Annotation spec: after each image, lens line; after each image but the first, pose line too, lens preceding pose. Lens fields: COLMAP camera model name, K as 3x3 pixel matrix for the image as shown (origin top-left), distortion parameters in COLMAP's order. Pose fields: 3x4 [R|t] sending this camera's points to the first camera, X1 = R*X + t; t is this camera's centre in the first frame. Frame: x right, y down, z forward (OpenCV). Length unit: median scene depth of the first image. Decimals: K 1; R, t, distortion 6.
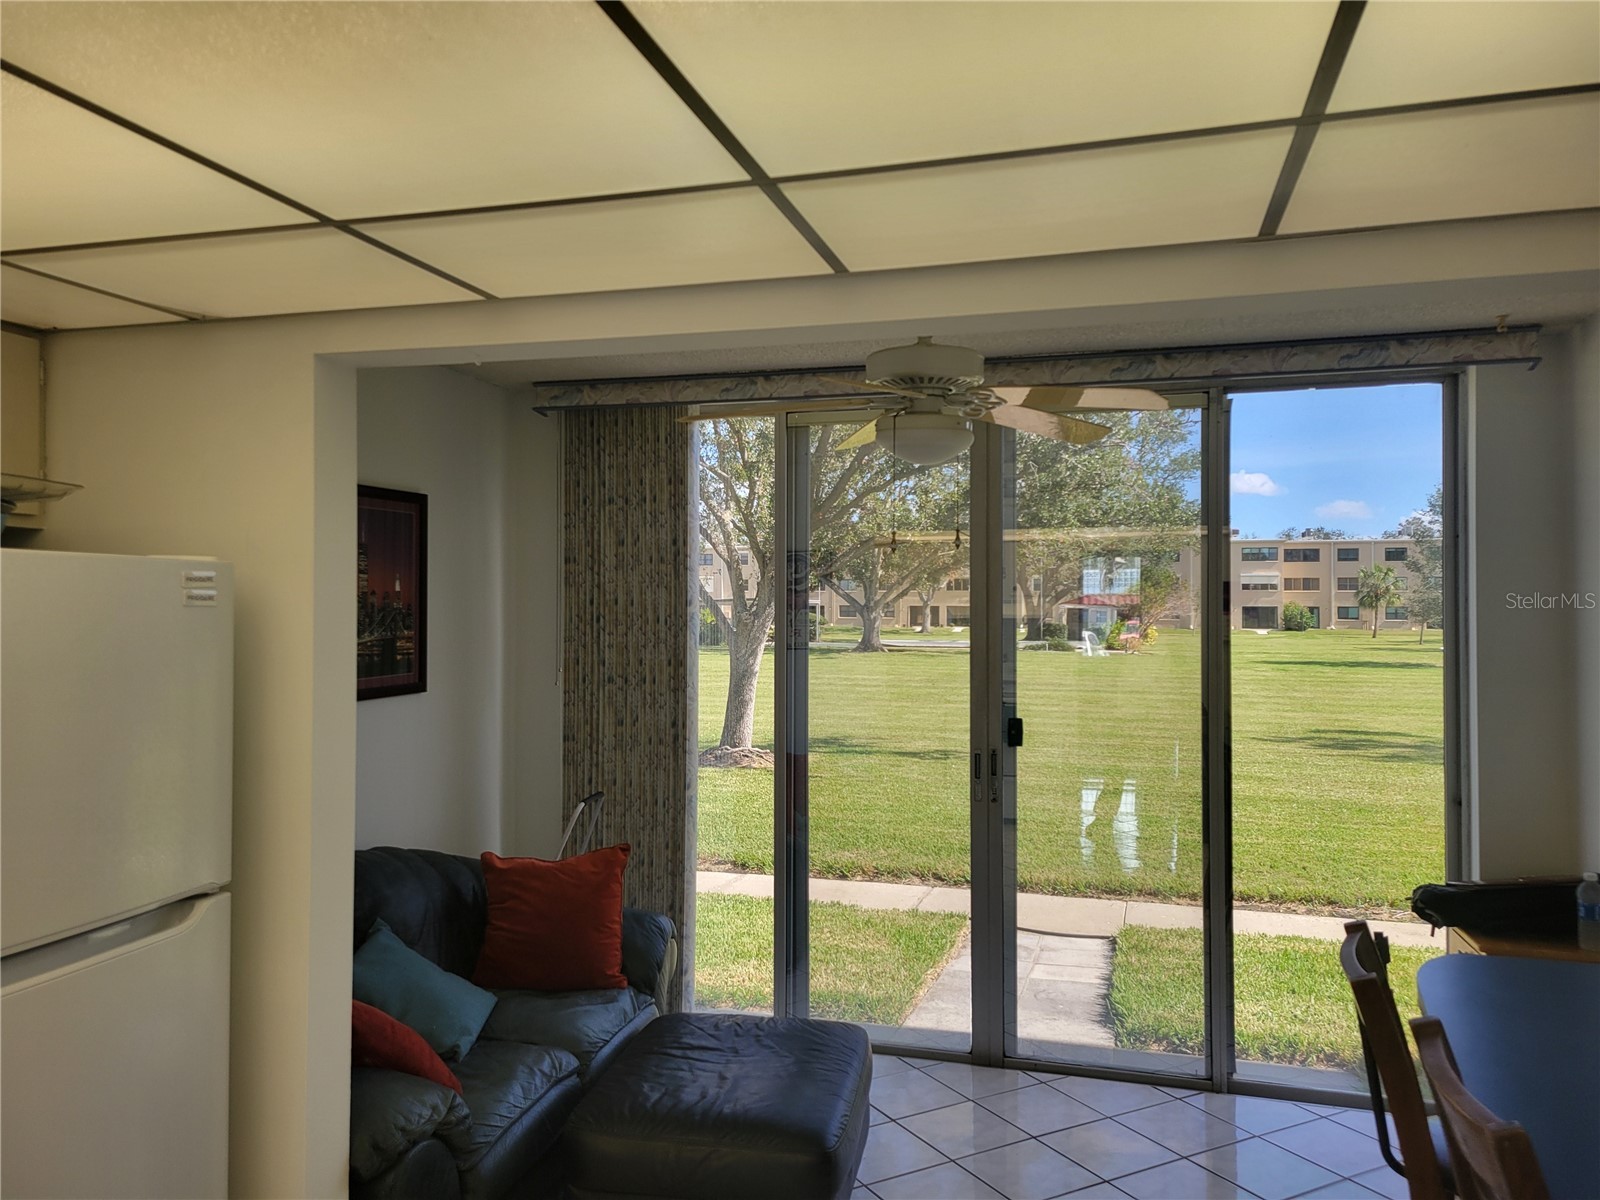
lens RADIAL K [[1189.8, 0, 794.4], [0, 1189.8, 605.9], [0, 0, 1]] dist [0.056362, -0.042822]
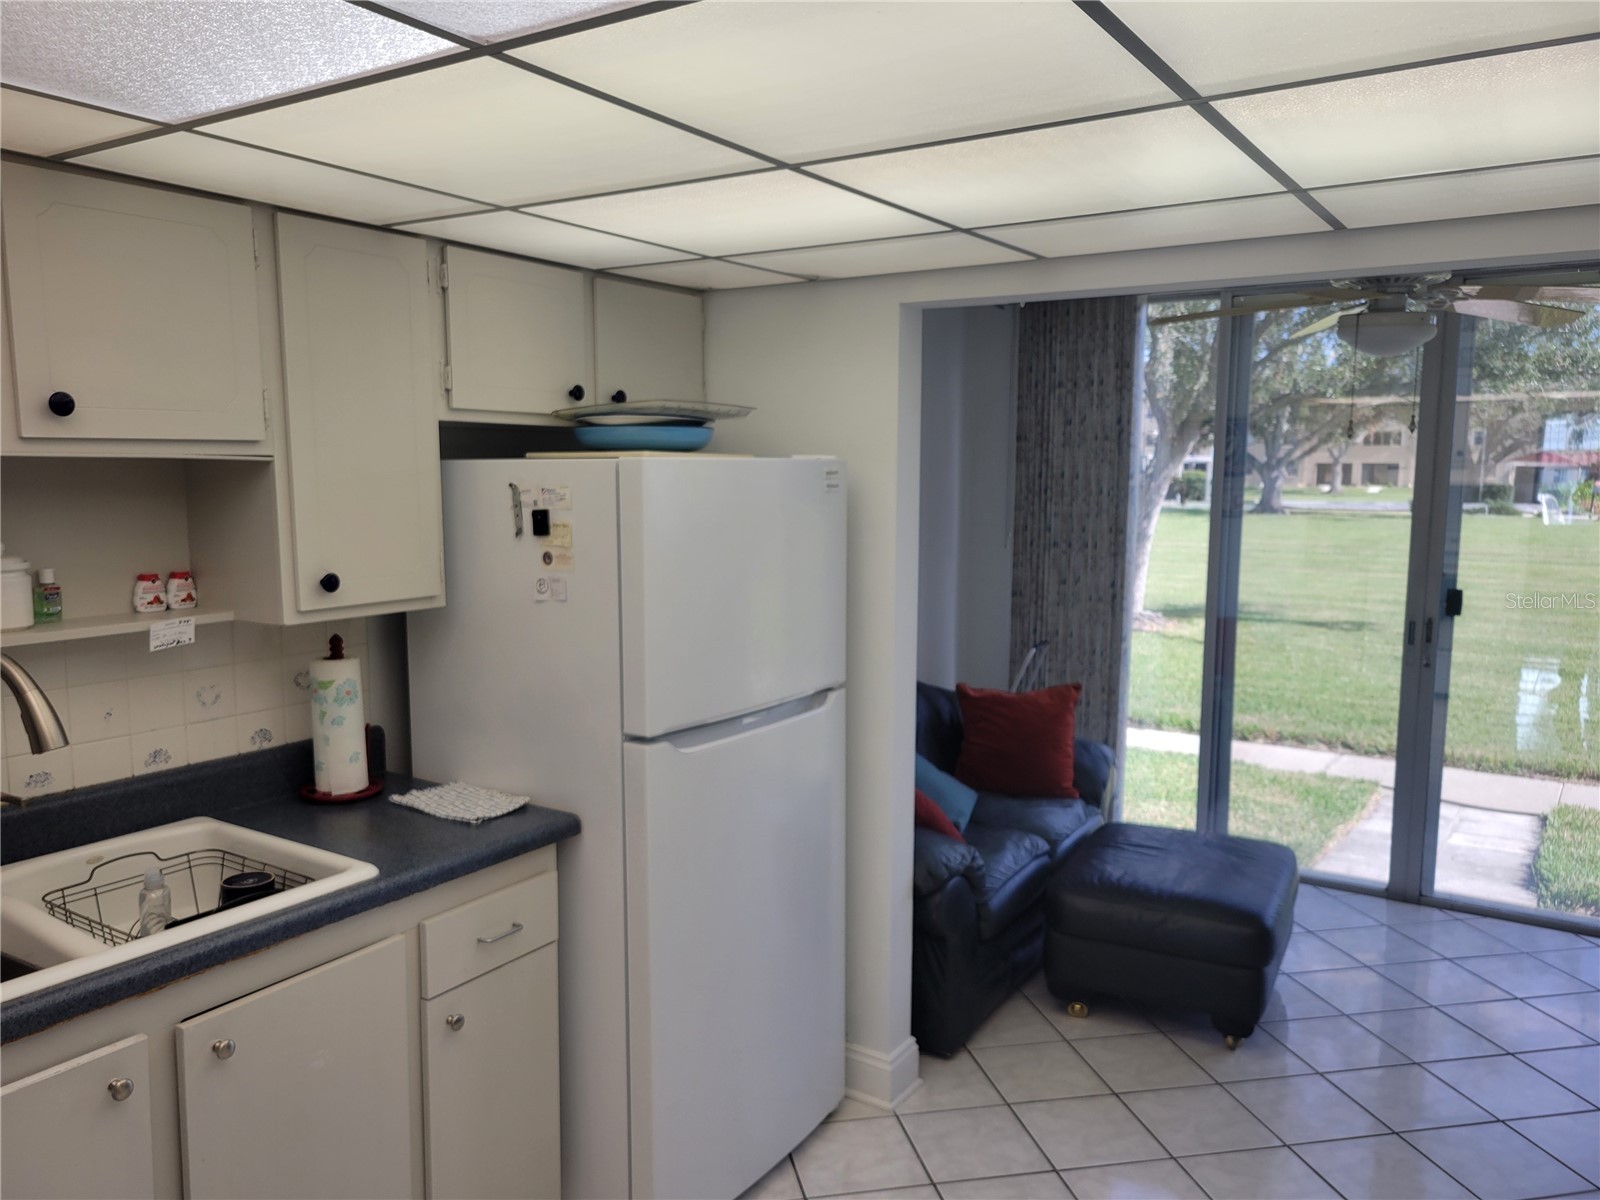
lens RADIAL K [[1189.8, 0, 803.8], [0, 1189.8, 617.8], [0, 0, 1]] dist [0.056362, -0.042822]
pose [[0.953841, 0.041416, -0.297442, -0.041695], [-0.002998, 0.991709, 0.128470, -0.014469], [0.300297, -0.121648, 0.946057, -0.165827]]
